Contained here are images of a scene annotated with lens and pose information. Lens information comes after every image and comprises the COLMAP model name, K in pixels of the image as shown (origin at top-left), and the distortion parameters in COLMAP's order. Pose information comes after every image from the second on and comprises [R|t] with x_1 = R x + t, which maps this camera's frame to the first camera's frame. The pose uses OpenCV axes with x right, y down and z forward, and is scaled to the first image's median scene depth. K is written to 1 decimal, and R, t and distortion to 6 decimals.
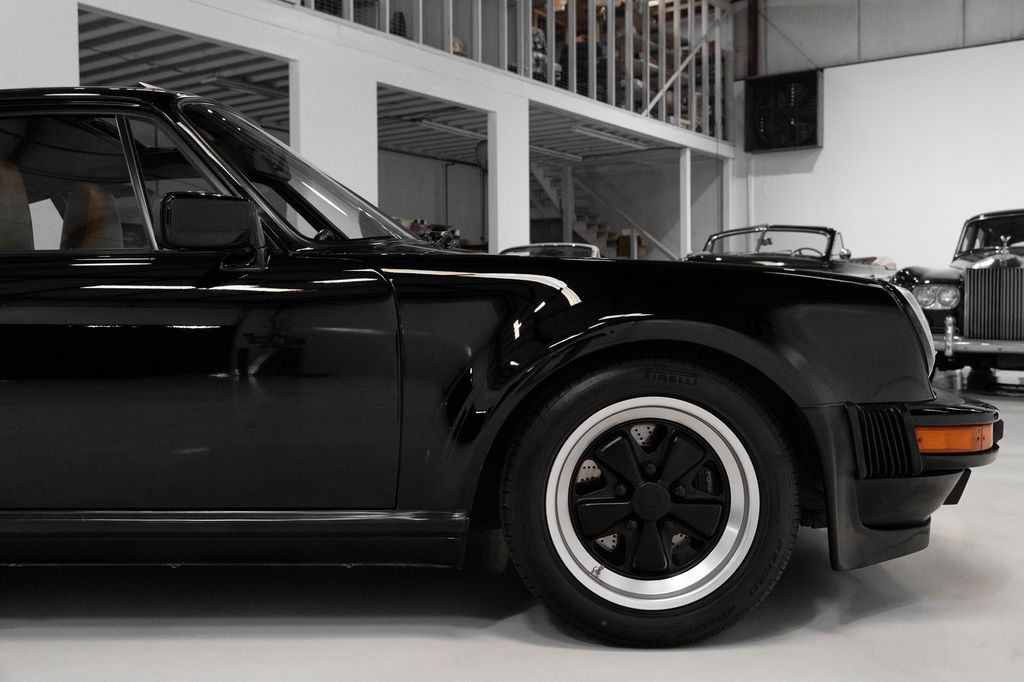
lens RADIAL K [[989.0, 0, 512.0], [0, 989.0, 341.0], [0, 0, 1]] dist [-0.000584, 0.018530]
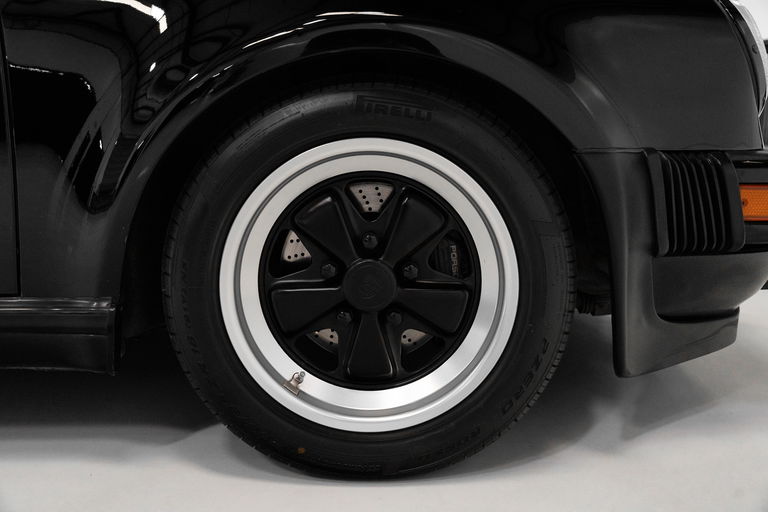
lens RADIAL K [[714.3, 0, 384.0], [0, 714.3, 256.0], [0, 0, 1]] dist [-0.010308, -0.008474]
pose [[0.999988, 0.001638, -0.004672, 0.152203], [-0.001040, 0.992127, 0.125231, 0.074382], [0.004840, -0.125225, 0.992117, 0.480836]]
